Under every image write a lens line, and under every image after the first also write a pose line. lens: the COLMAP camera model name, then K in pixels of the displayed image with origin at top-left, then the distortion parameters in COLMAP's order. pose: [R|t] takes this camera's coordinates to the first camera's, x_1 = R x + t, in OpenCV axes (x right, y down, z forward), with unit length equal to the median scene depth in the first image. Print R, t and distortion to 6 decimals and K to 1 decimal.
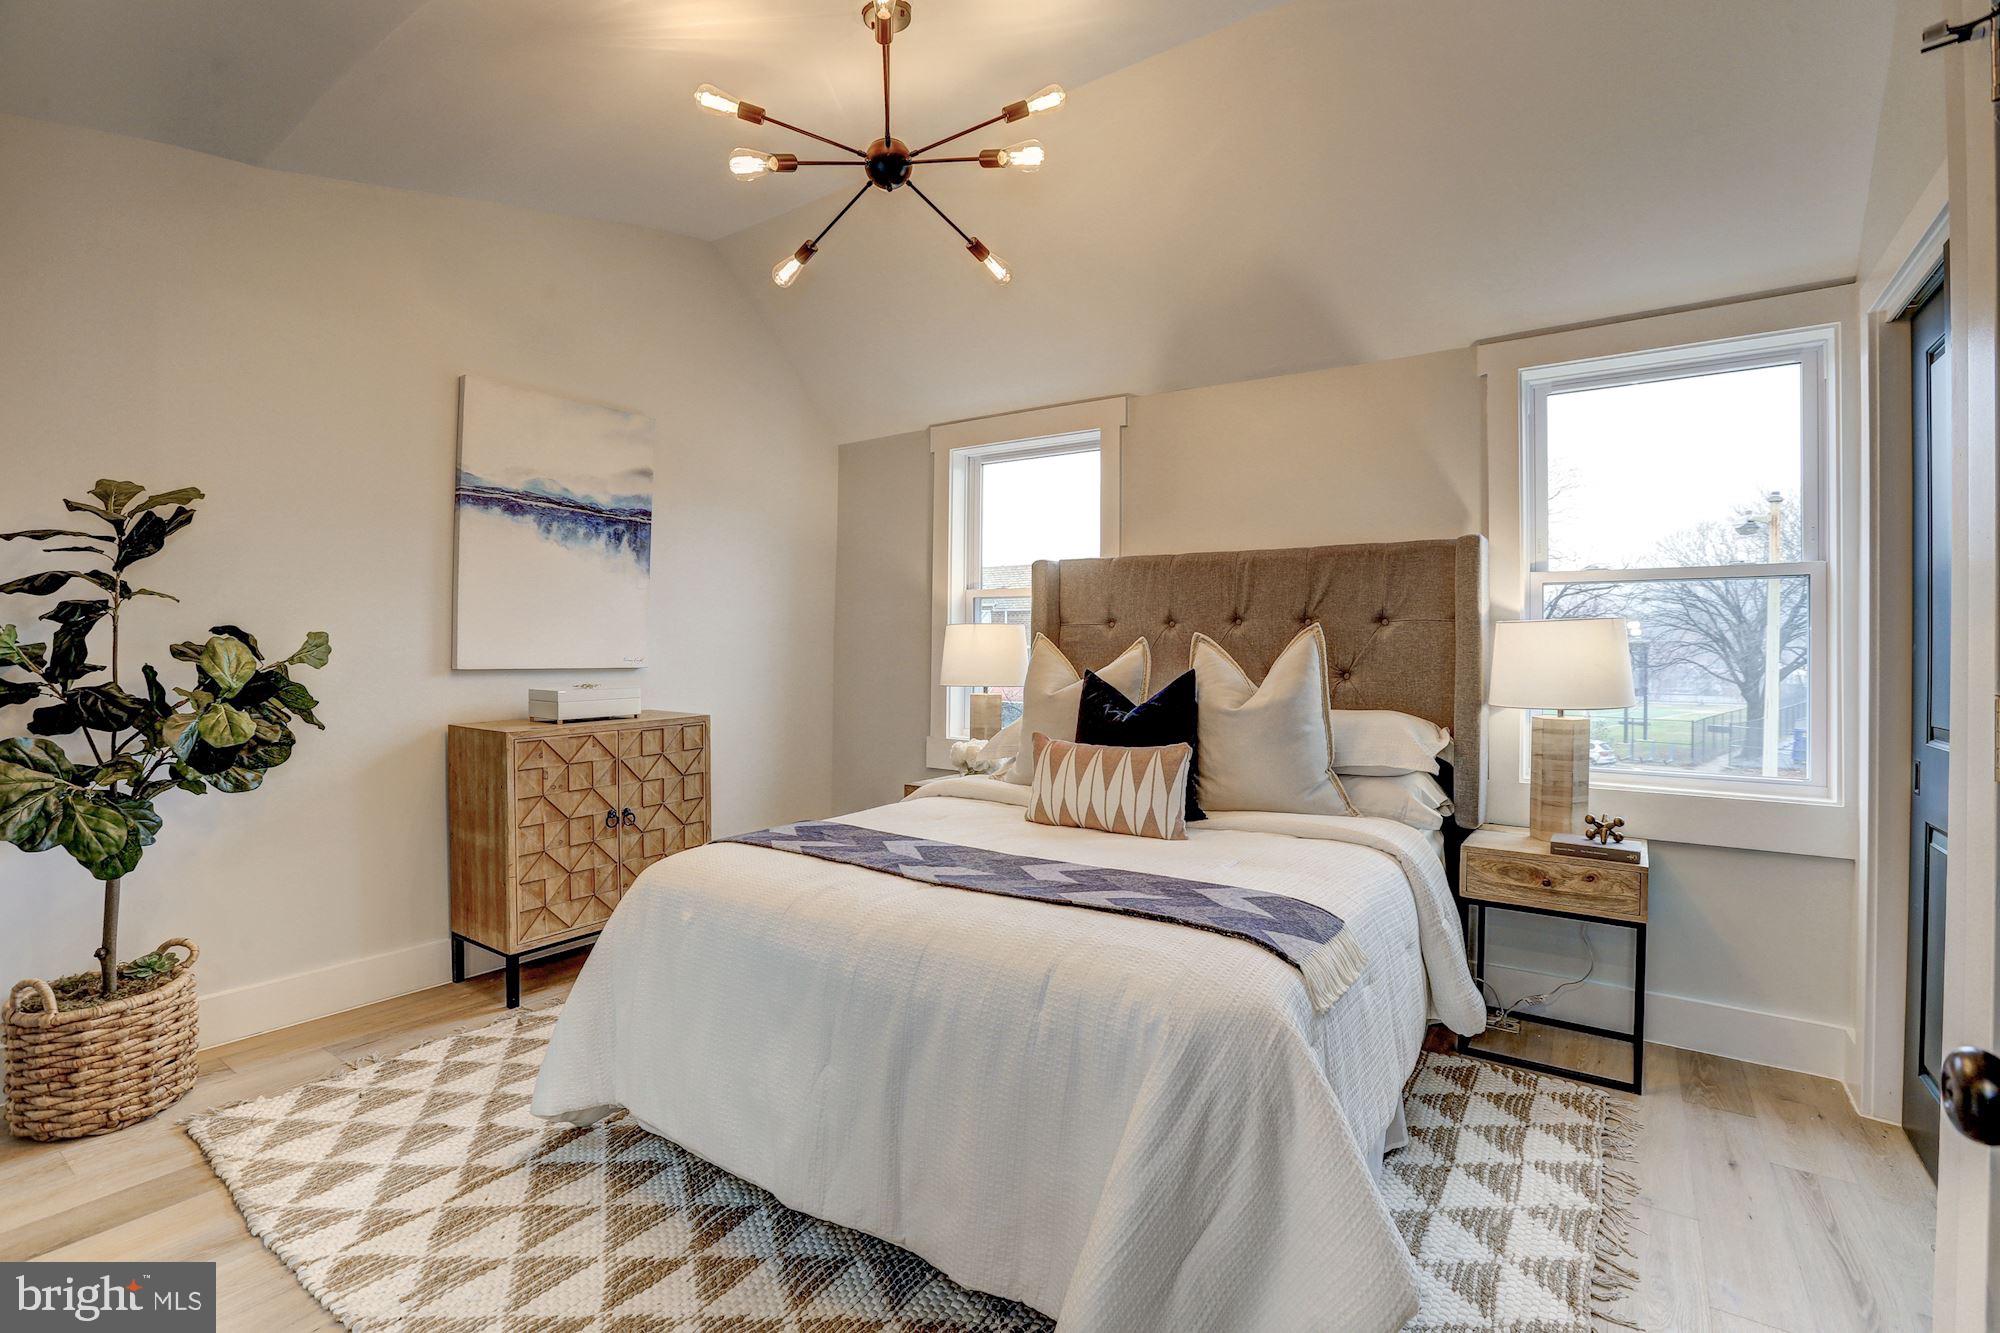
lens RADIAL K [[916.7, 0, 980.0], [0, 916.7, 651.3], [0, 0, 1]] dist [-0.031524, 0.006910]
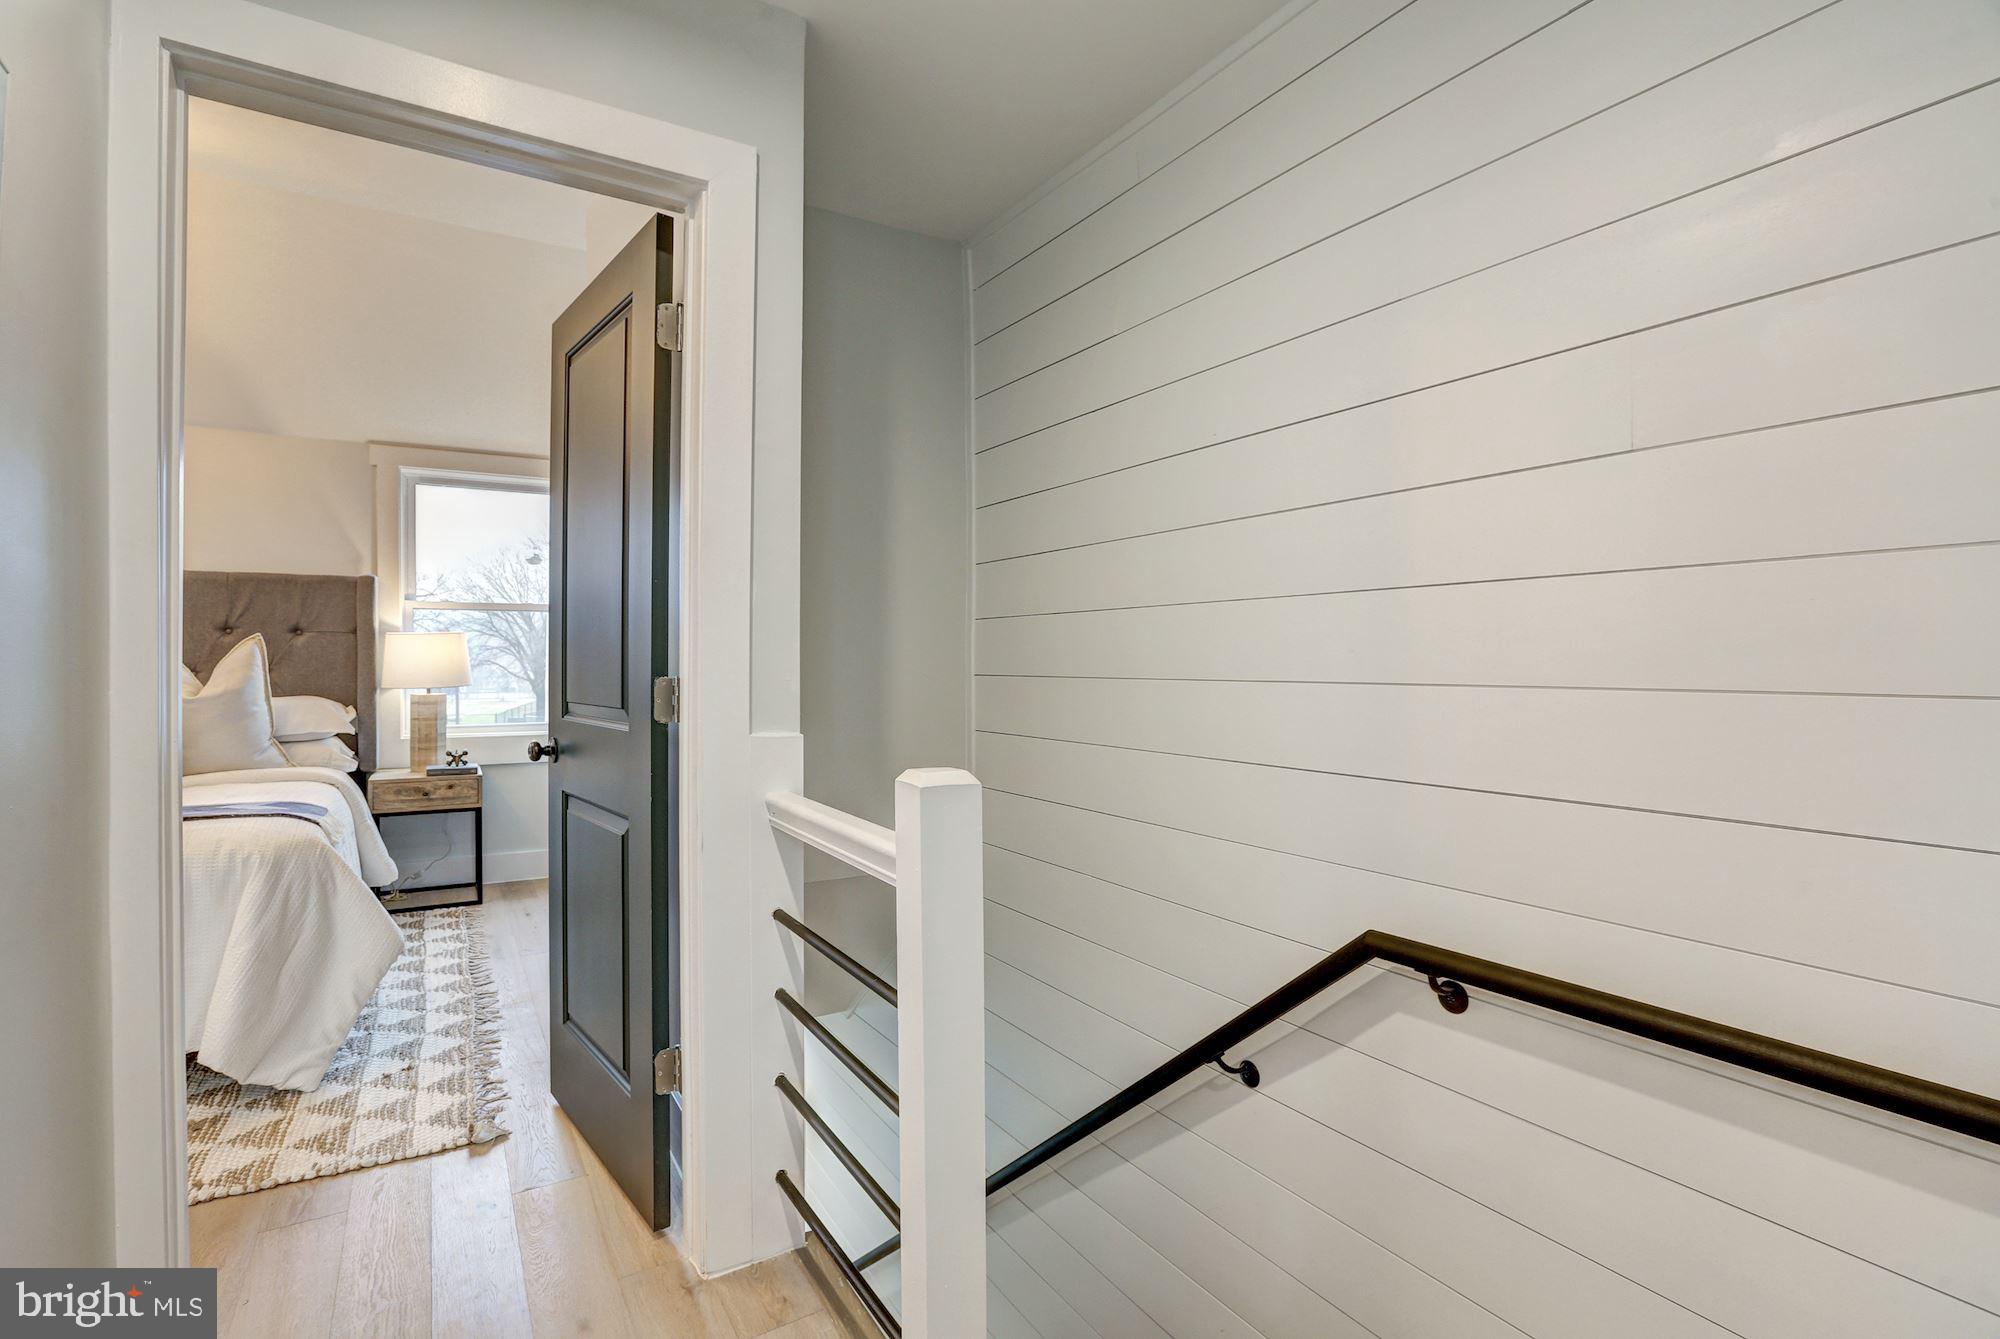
lens RADIAL K [[916.7, 0, 988.8], [0, 916.7, 656.9], [0, 0, 1]] dist [-0.031524, 0.006910]
pose [[0.392421, -0.009492, 0.919737, -0.446337], [0.007957, 0.999944, 0.006925, 0.004472], [-0.919751, 0.004601, 0.392474, -0.542668]]
